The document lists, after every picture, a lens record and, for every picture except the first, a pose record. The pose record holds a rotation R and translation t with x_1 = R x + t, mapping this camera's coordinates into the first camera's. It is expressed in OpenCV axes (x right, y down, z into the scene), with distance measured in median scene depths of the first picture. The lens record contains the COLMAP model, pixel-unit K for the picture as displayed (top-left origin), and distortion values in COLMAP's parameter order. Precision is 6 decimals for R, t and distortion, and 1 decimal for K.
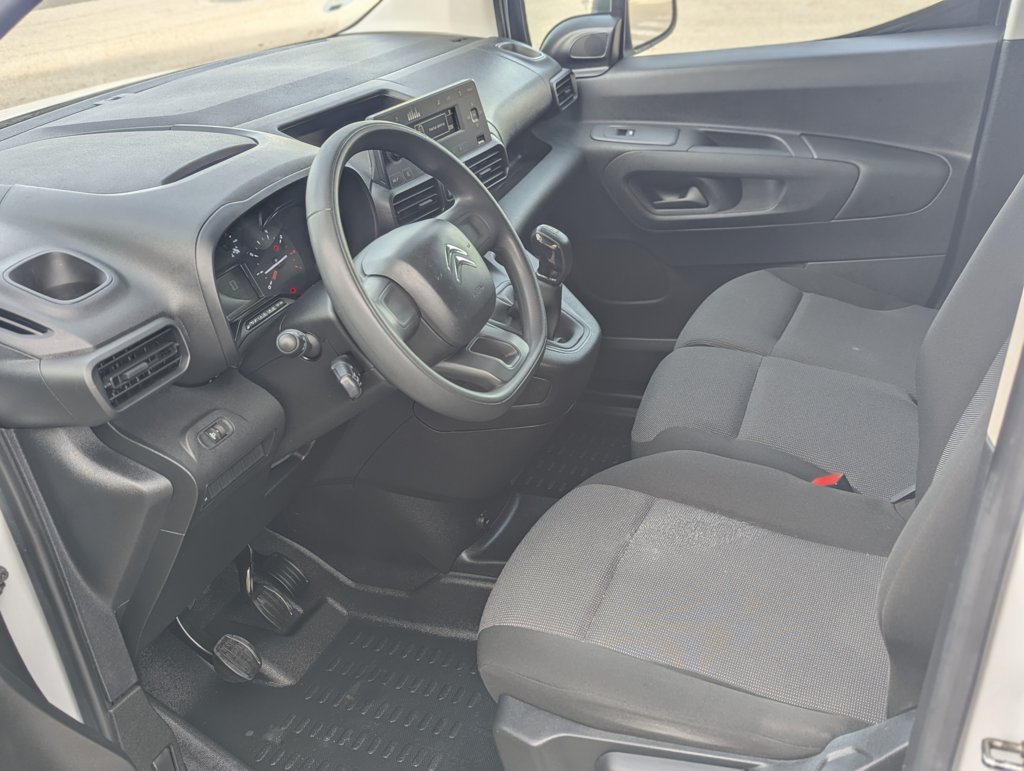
lens RADIAL K [[1097.9, 0, 514.0], [0, 1097.9, 413.5], [0, 0, 1]] dist [0.062791, -0.073461]
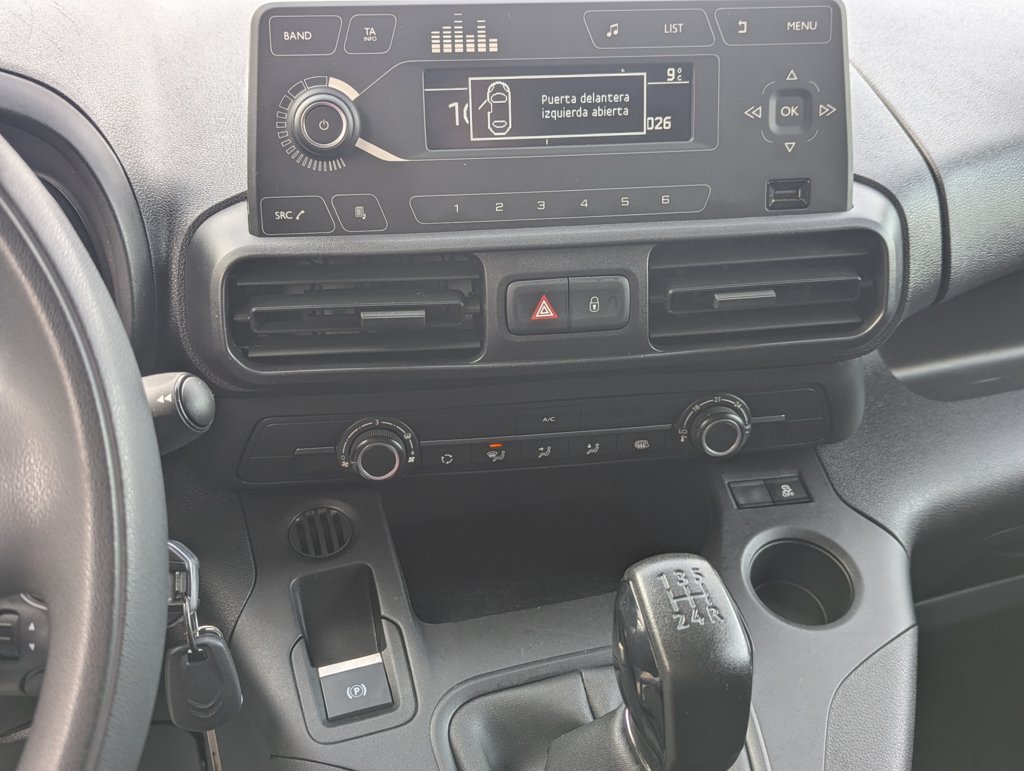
lens RADIAL K [[1130.6, 0, 507.9], [0, 1130.6, 398.7], [0, 0, 1]] dist [0.038750, 0.010868]
pose [[0.621333, 0.400102, -0.673694, 0.160053], [-0.401669, 0.900876, 0.164573, -0.225847], [0.672761, 0.168347, 0.720453, 0.757138]]
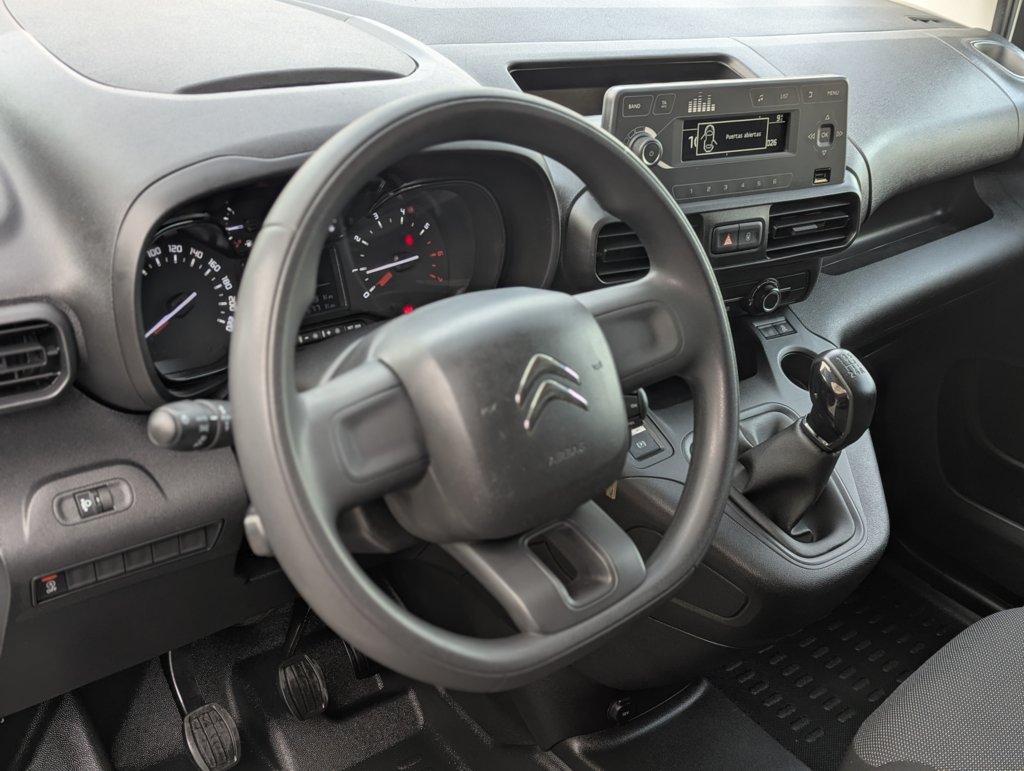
lens RADIAL K [[1097.9, 0, 514.0], [0, 1097.9, 413.5], [0, 0, 1]] dist [0.062791, -0.073461]
pose [[0.848635, 0.390898, -0.356396, 0.098059], [-0.373095, 0.919924, 0.120582, -0.142619], [0.374993, 0.030640, 0.926521, 0.385203]]
